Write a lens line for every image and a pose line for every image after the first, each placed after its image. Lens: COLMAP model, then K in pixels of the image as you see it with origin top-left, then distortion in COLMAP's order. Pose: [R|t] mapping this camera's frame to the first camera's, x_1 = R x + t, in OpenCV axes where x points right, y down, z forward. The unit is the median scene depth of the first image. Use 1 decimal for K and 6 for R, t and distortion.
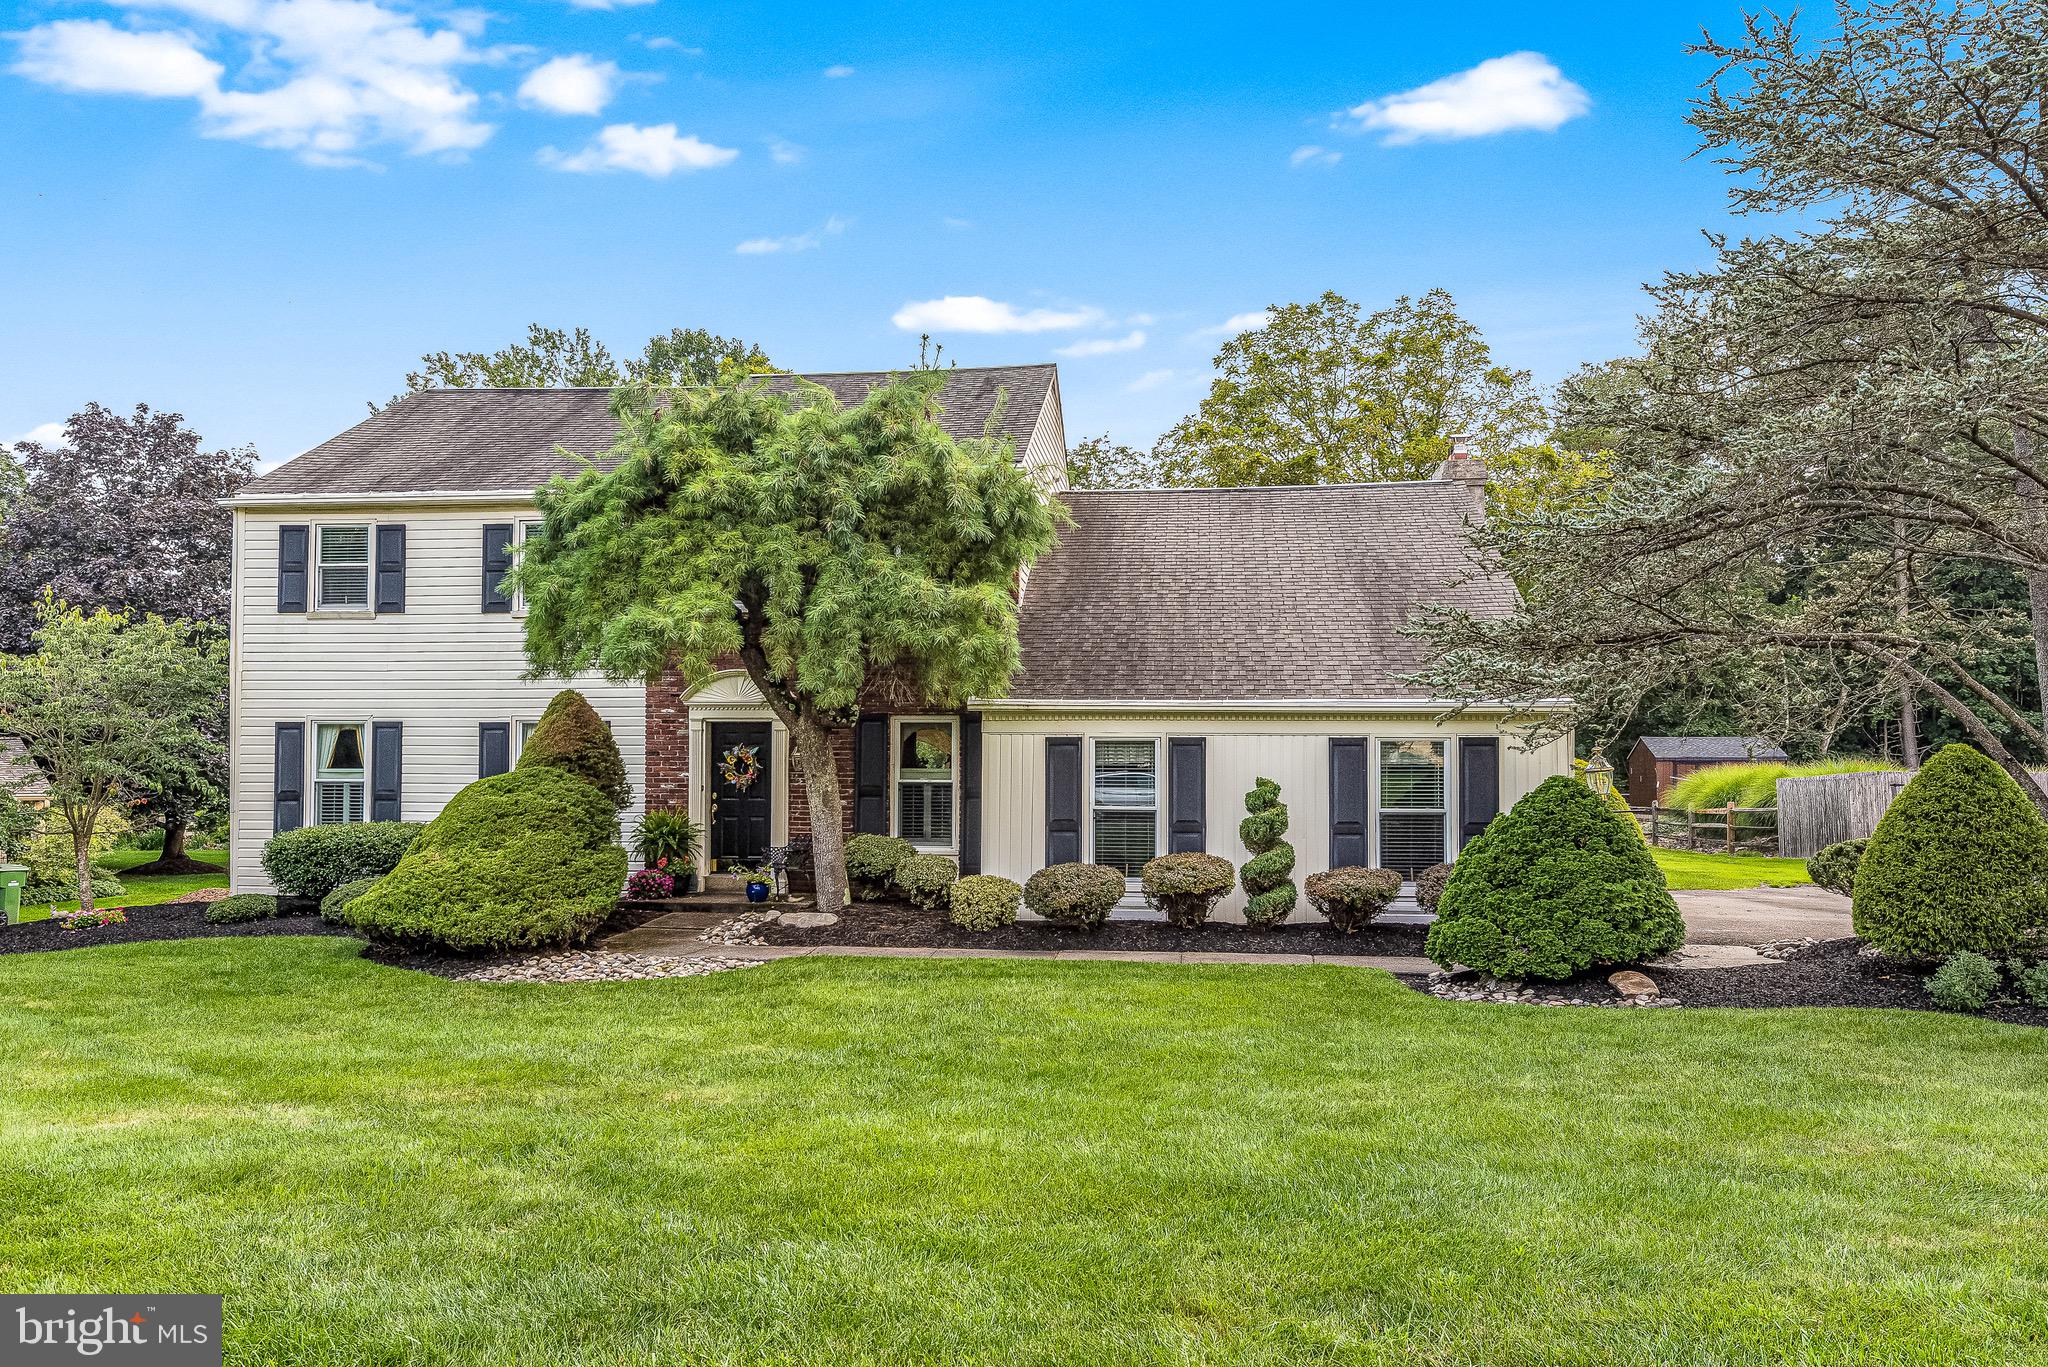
lens RADIAL K [[1473.5, 0, 1037.9], [0, 1473.5, 750.8], [0, 0, 1]] dist [0.007142, 0.015423]
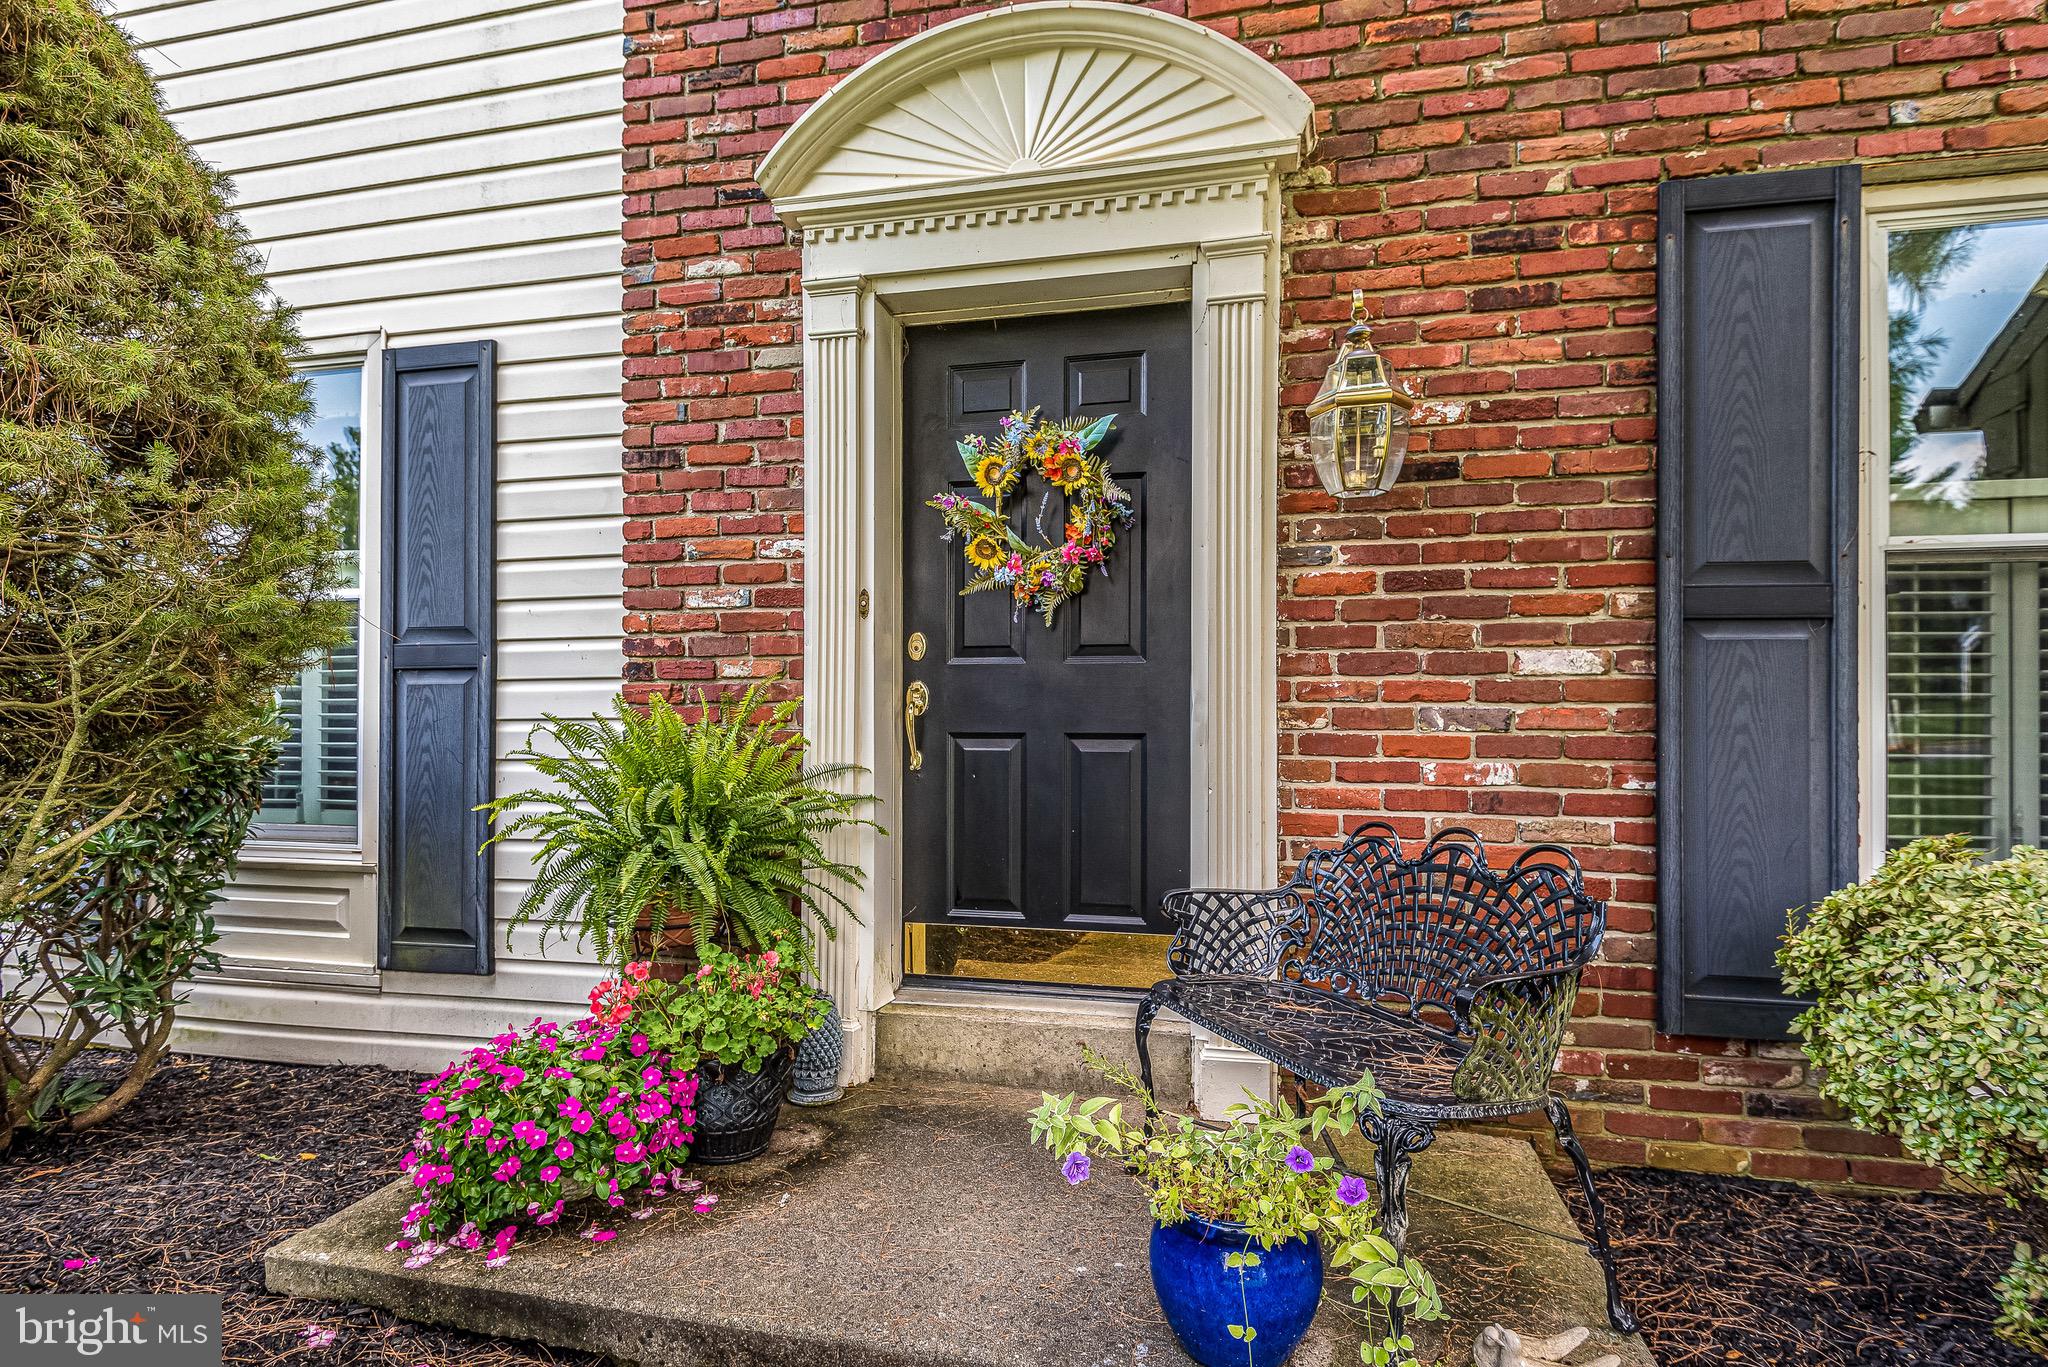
lens RADIAL K [[1185.3, 0, 1011.1], [0, 1185.3, 696.3], [0, 0, 1]] dist [0.016413, -0.014624]
pose [[0.989014, -0.005336, -0.147728, -0.212025], [0.004318, 0.999965, -0.007210, 0.047080], [0.147761, 0.006493, 0.989002, 0.976974]]
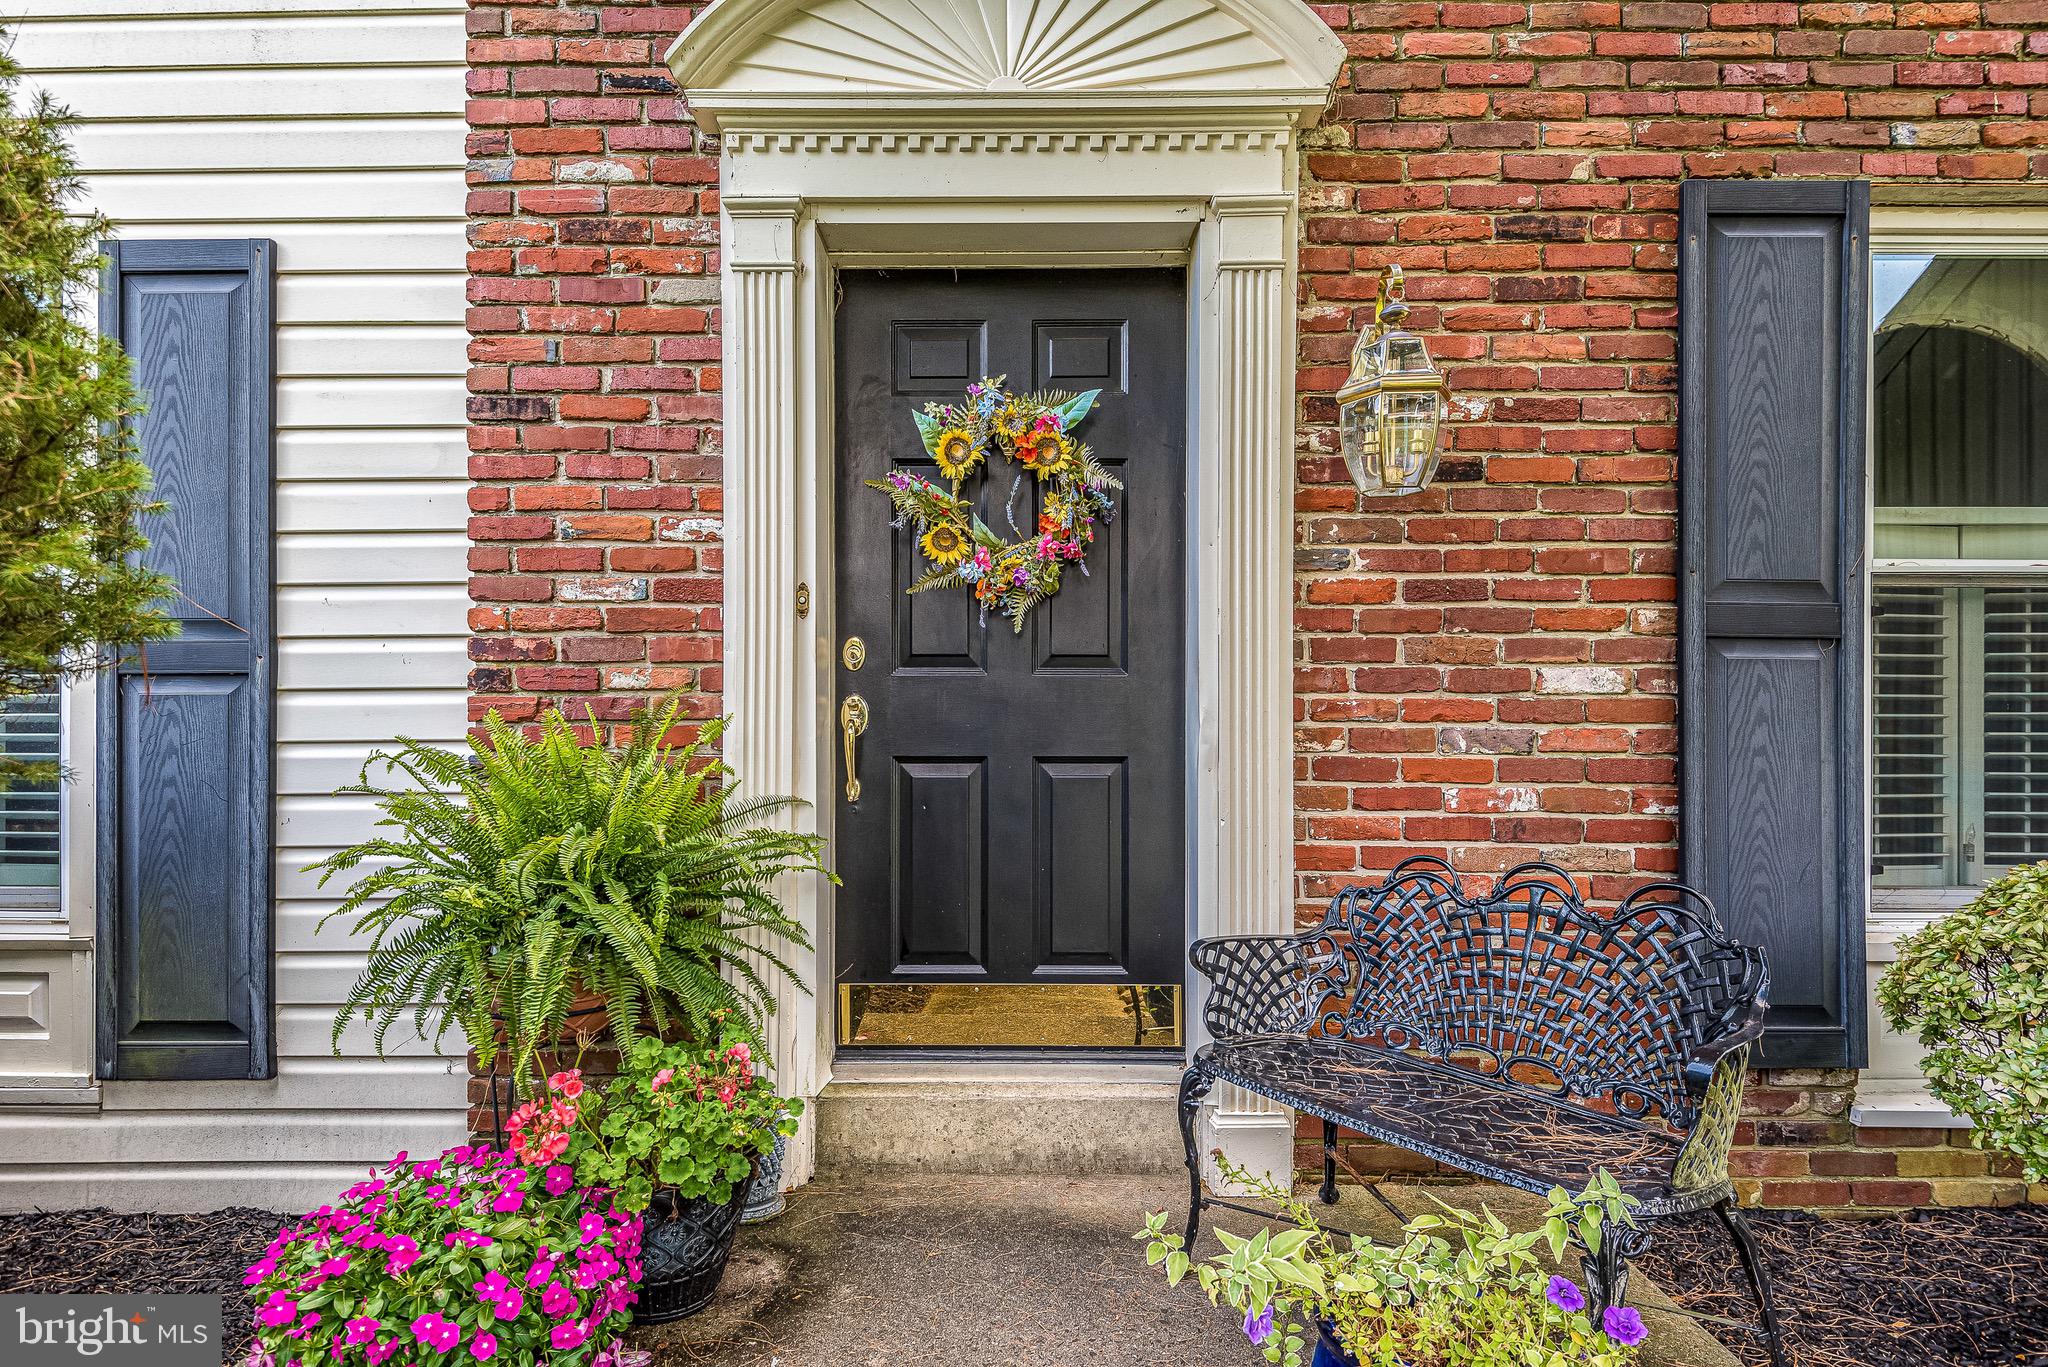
lens RADIAL K [[1185.3, 0, 1029.4], [0, 1185.3, 719.1], [0, 0, 1]] dist [0.016413, -0.014624]
pose [[0.995566, -0.002217, 0.094044, -0.250852], [0.001910, 0.999993, 0.003353, 0.045805], [-0.094050, -0.003159, 0.995562, 1.005280]]
